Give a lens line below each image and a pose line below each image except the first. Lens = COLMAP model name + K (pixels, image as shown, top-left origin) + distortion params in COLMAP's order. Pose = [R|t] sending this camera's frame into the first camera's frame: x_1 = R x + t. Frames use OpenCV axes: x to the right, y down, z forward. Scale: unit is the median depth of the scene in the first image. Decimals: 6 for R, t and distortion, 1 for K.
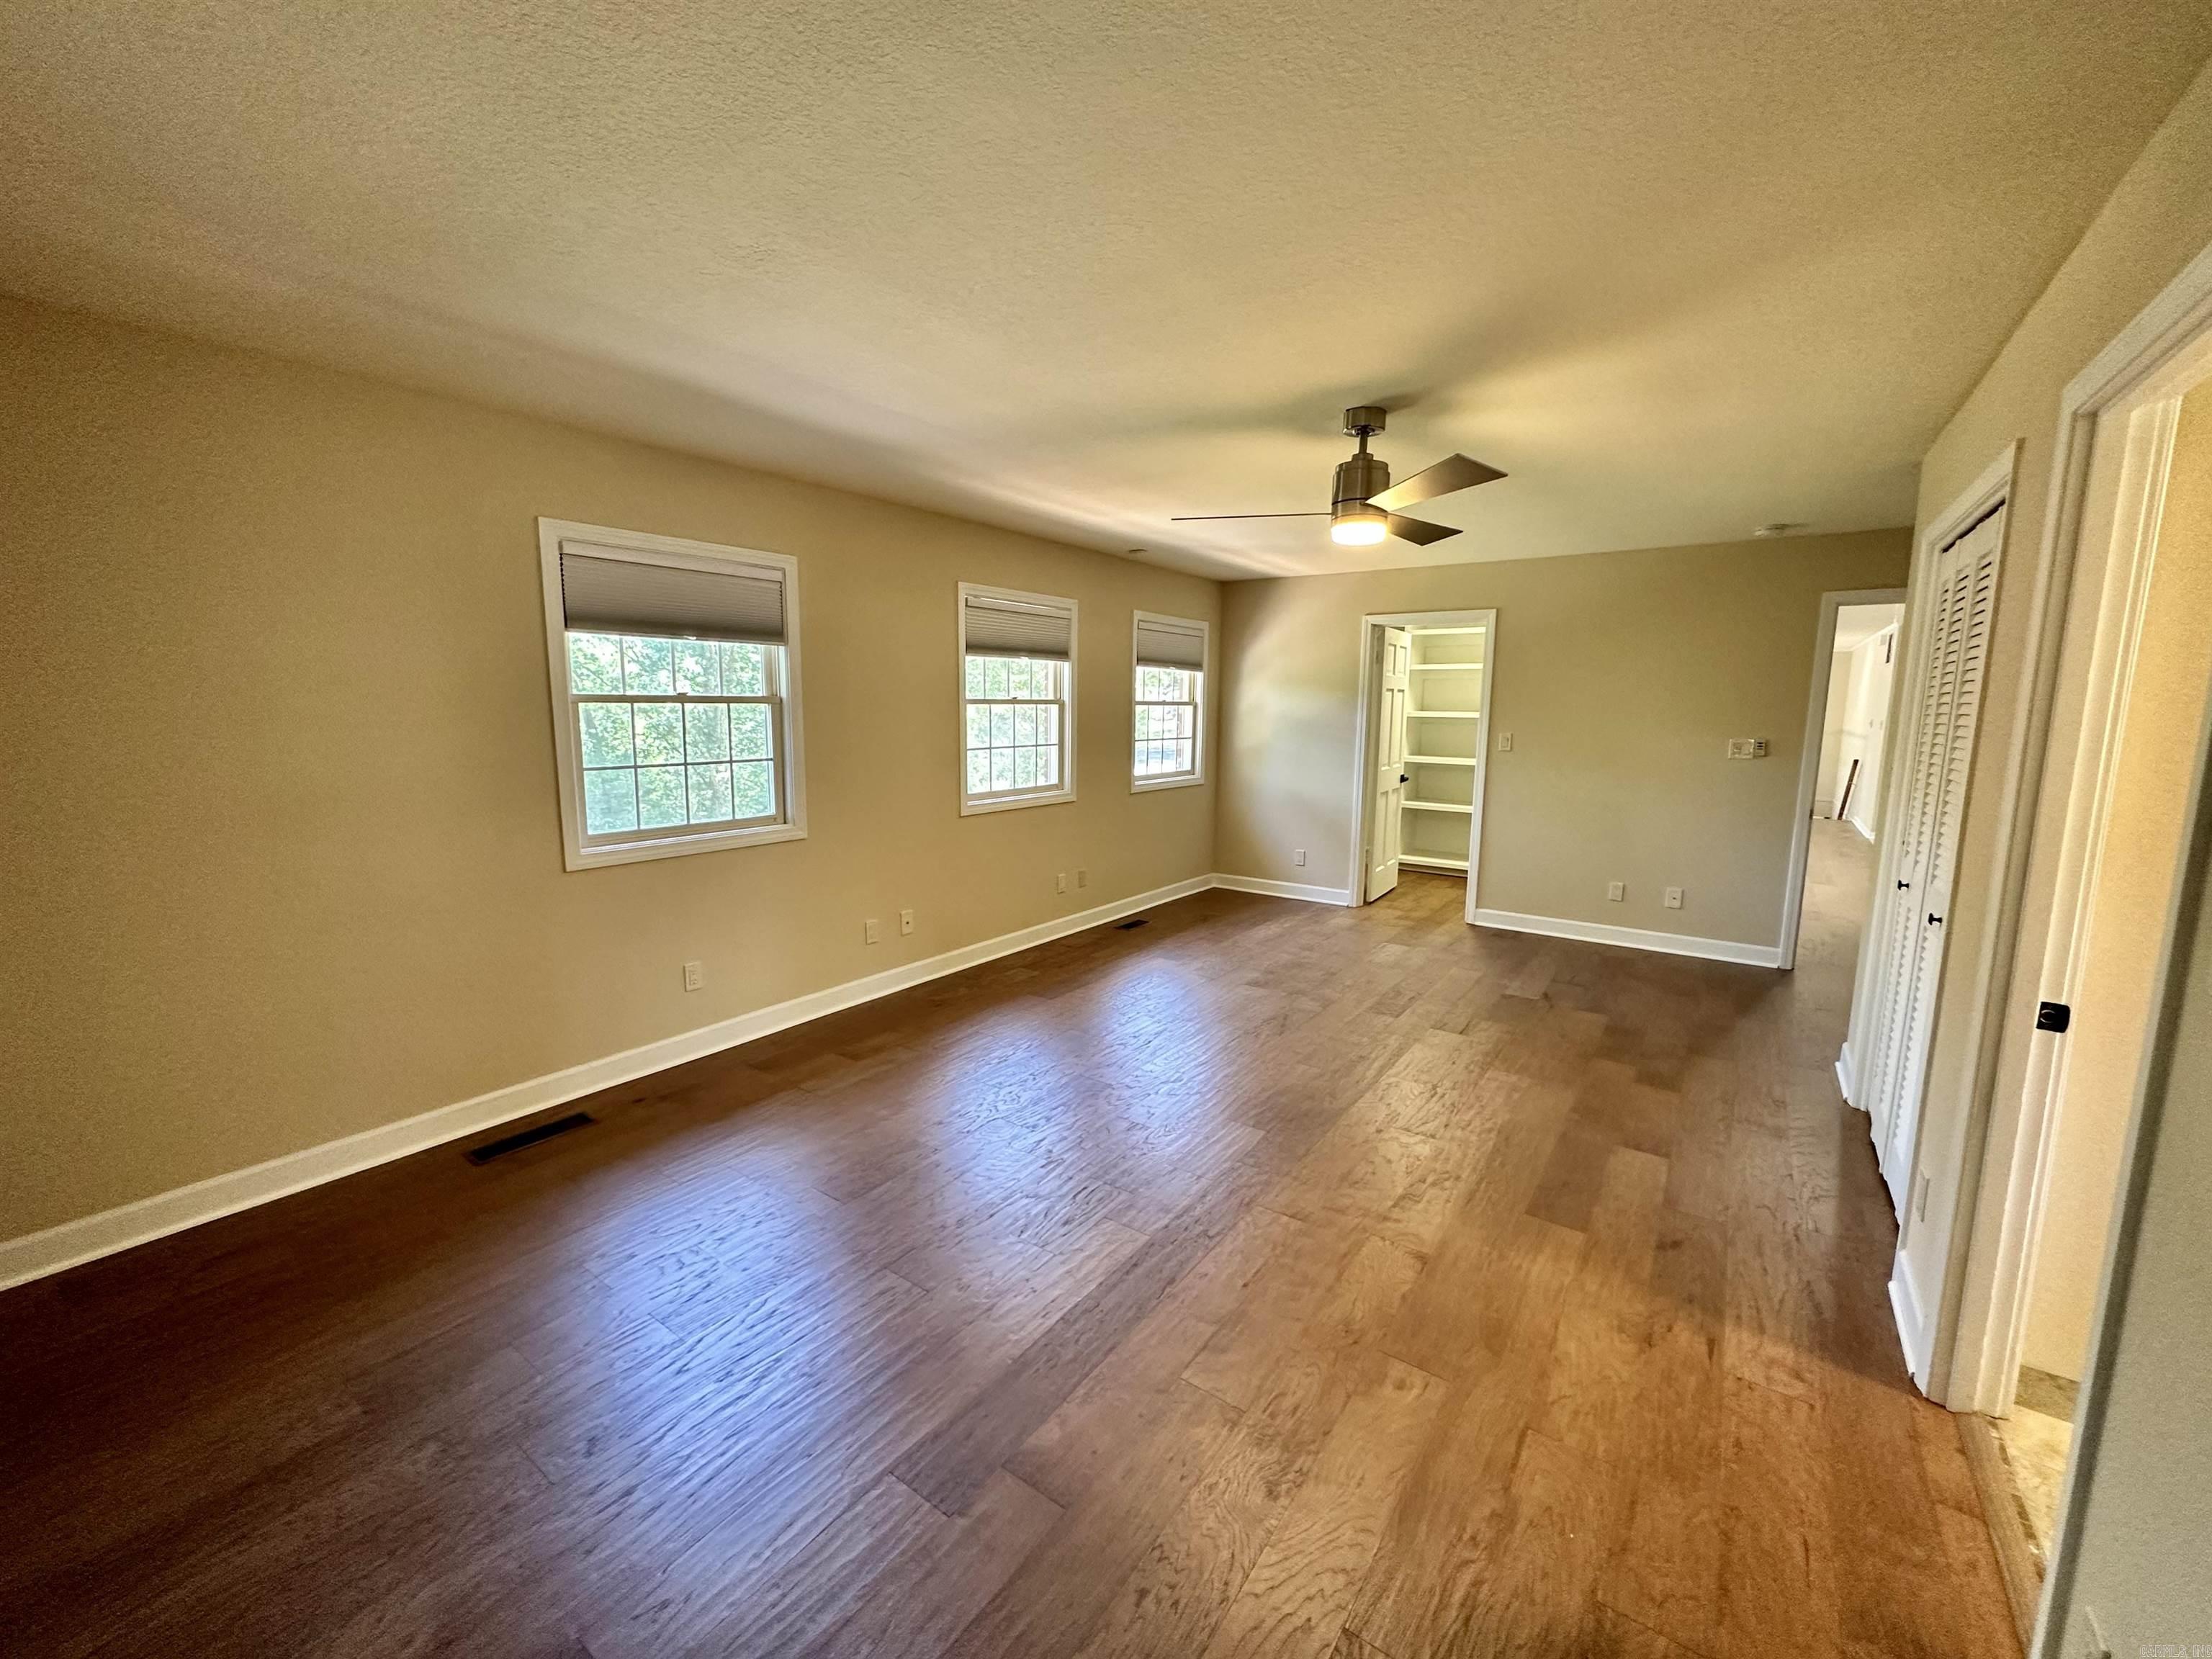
lens RADIAL K [[882.2, 0, 1115.0], [0, 882.2, 828.2], [0, 0, 1]] dist [-0.003276, 0.000868]
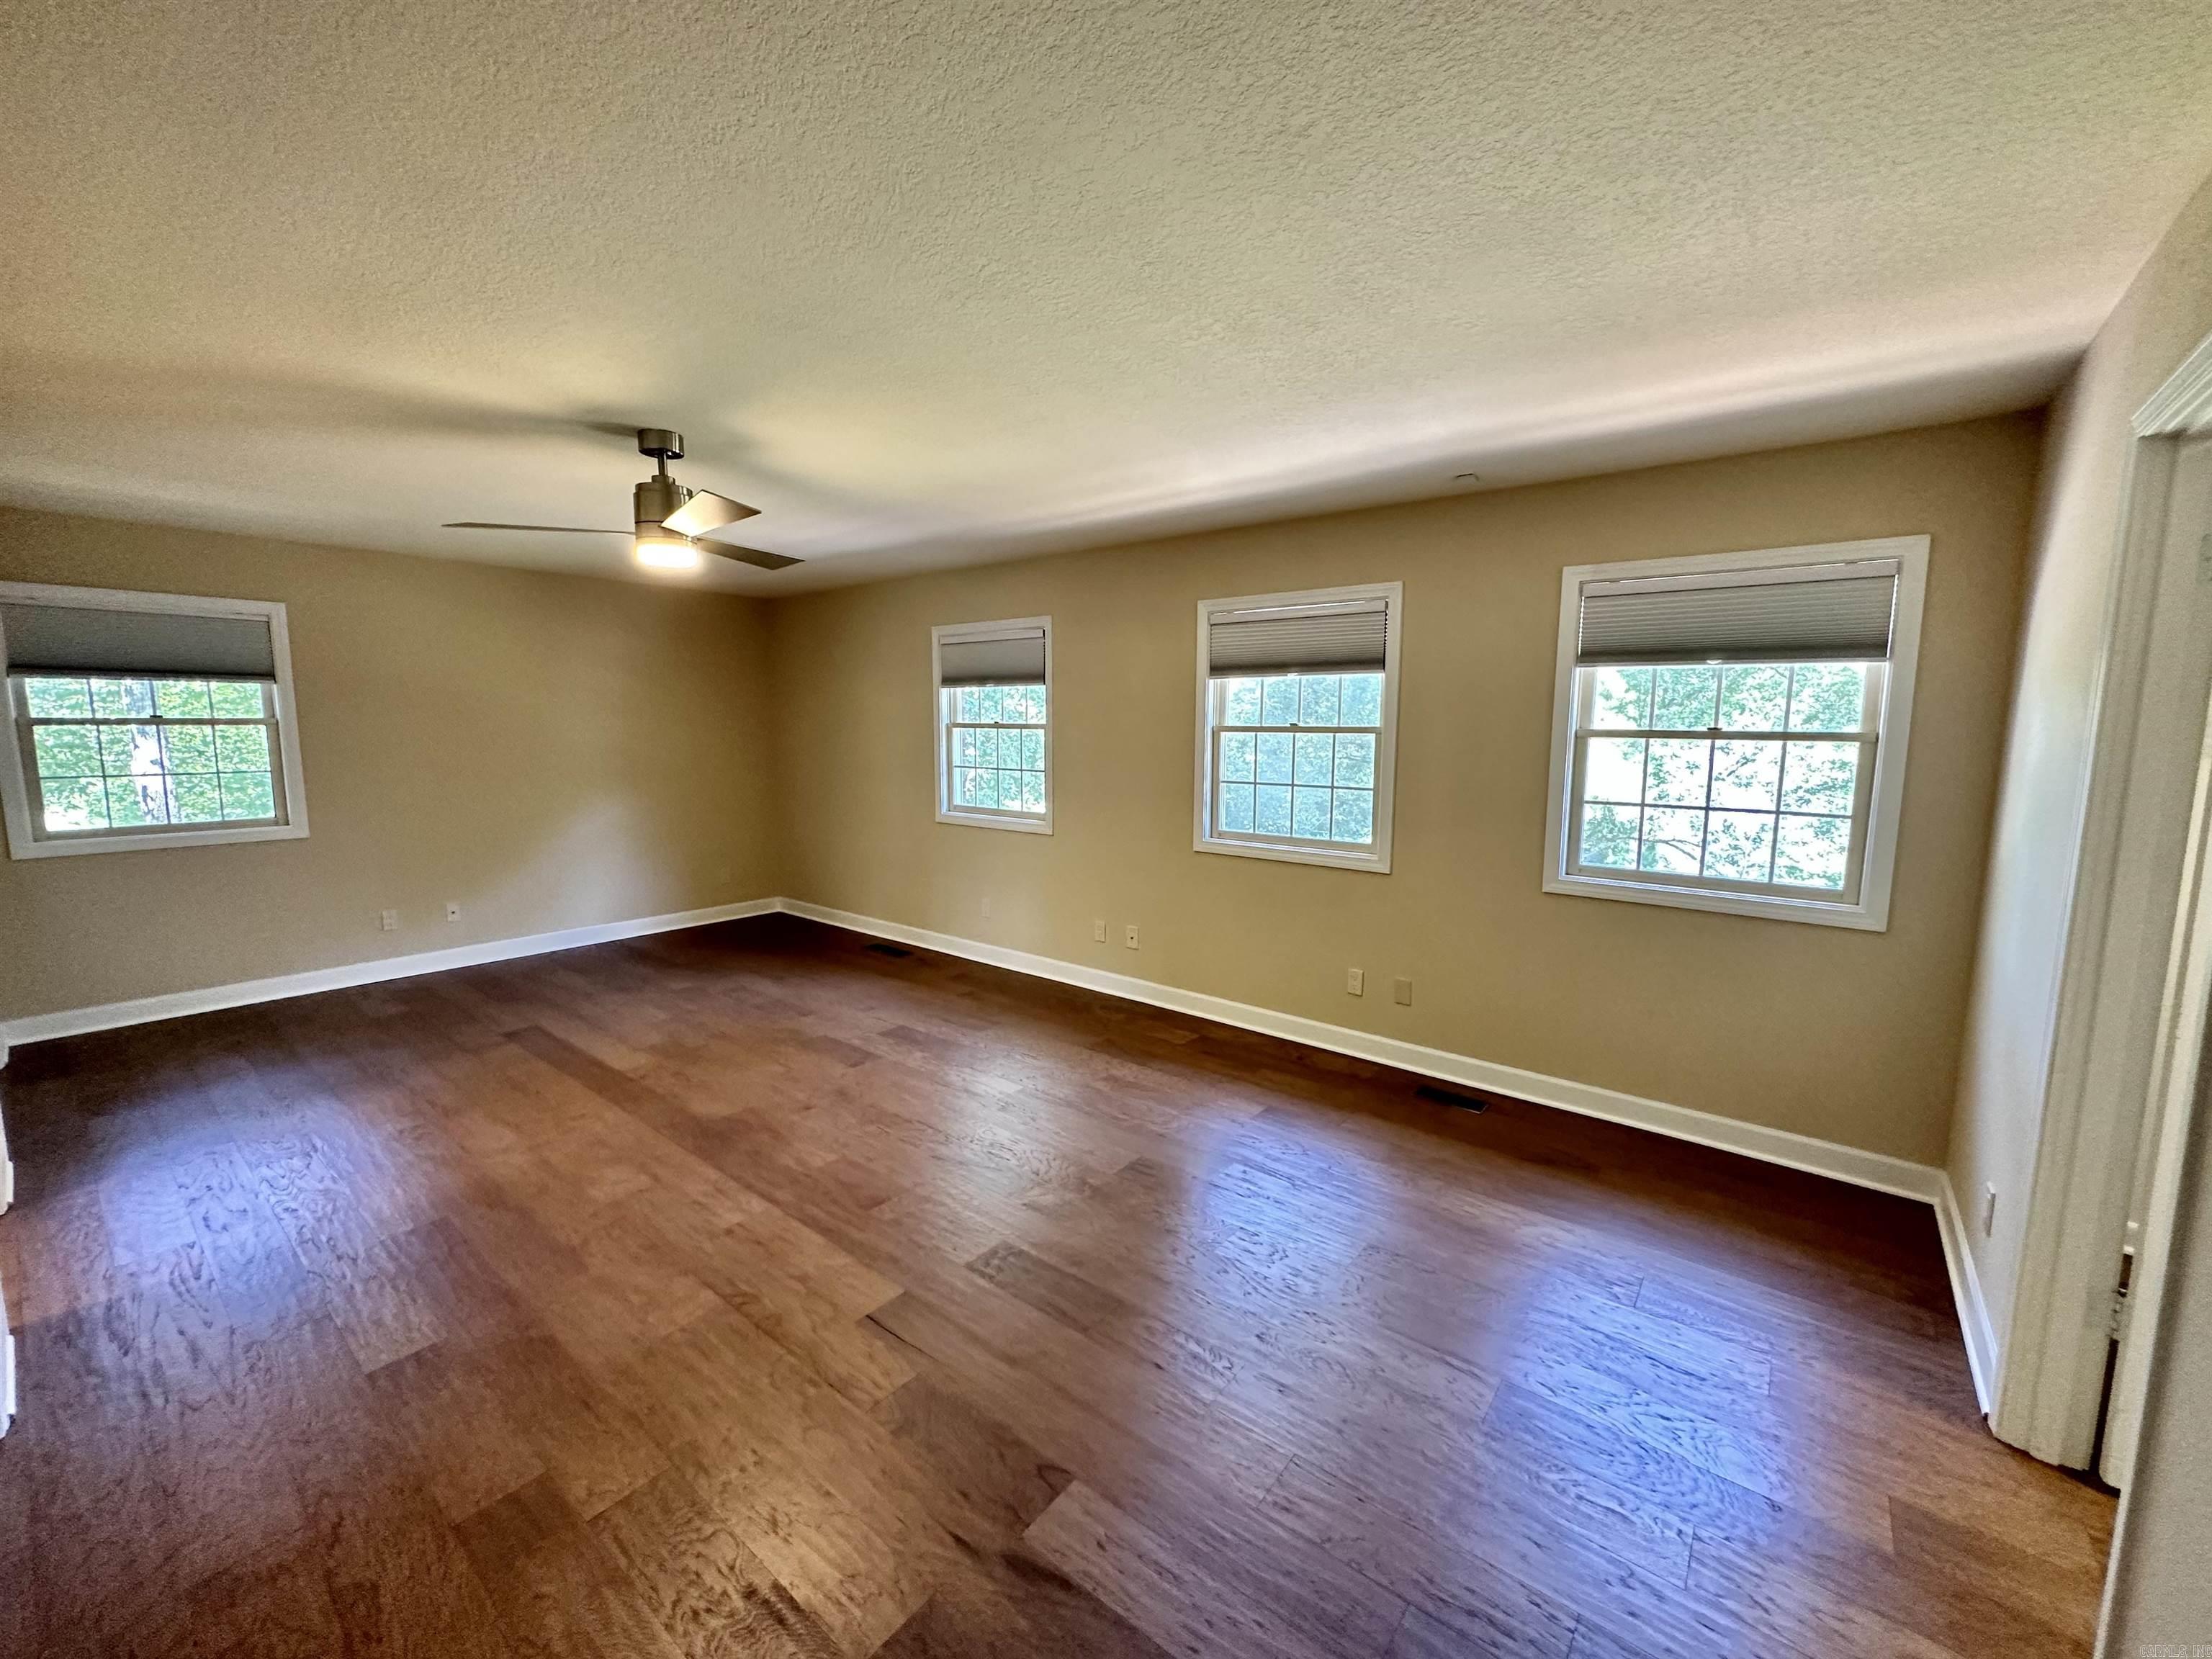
lens RADIAL K [[882.2, 0, 1104.1], [0, 882.2, 835.7], [0, 0, 1]] dist [-0.003276, 0.000868]
pose [[-0.058968, 0.116724, -0.991412, 0.776850], [-0.151380, 0.980609, 0.124456, -0.135275], [0.986715, 0.157419, -0.040155, 0.968777]]
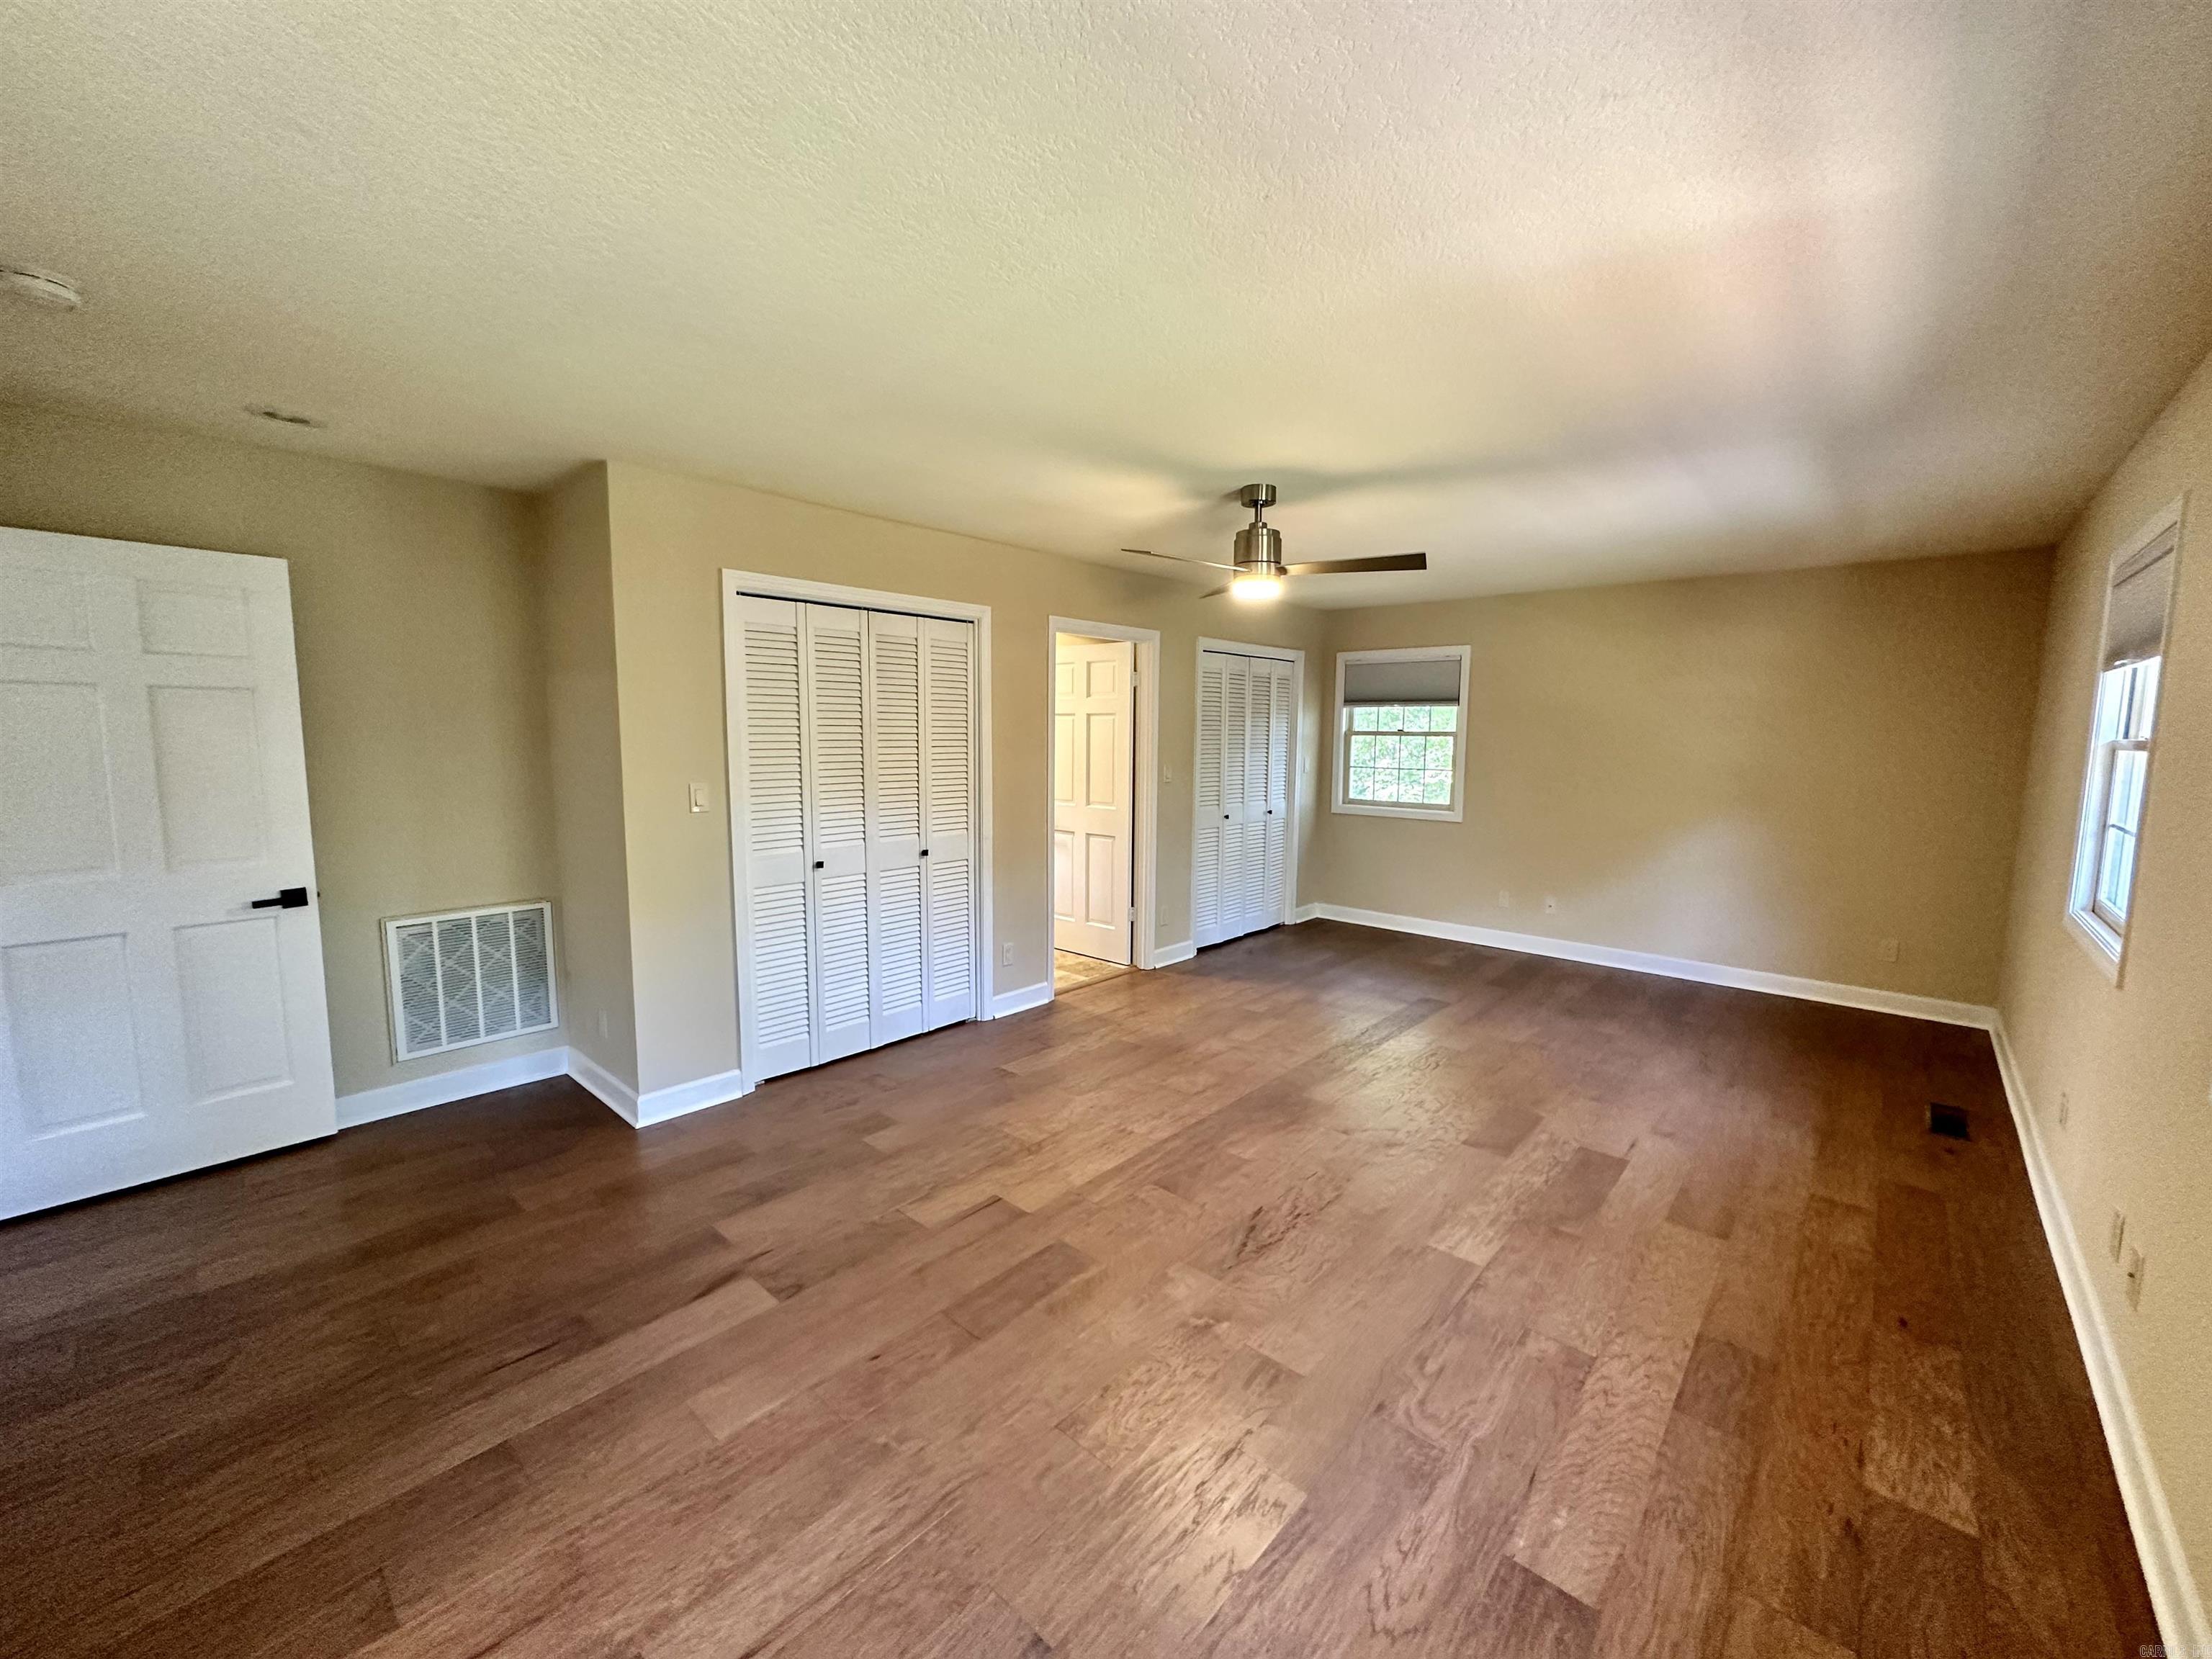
lens RADIAL K [[882.2, 0, 1110.4], [0, 882.2, 835.0], [0, 0, 1]] dist [-0.003276, 0.000868]
pose [[-0.993457, -0.031529, 0.109772, 0.203320], [-0.001726, 0.965175, 0.261601, -0.198755], [-0.114197, 0.259700, -0.958913, 1.370883]]
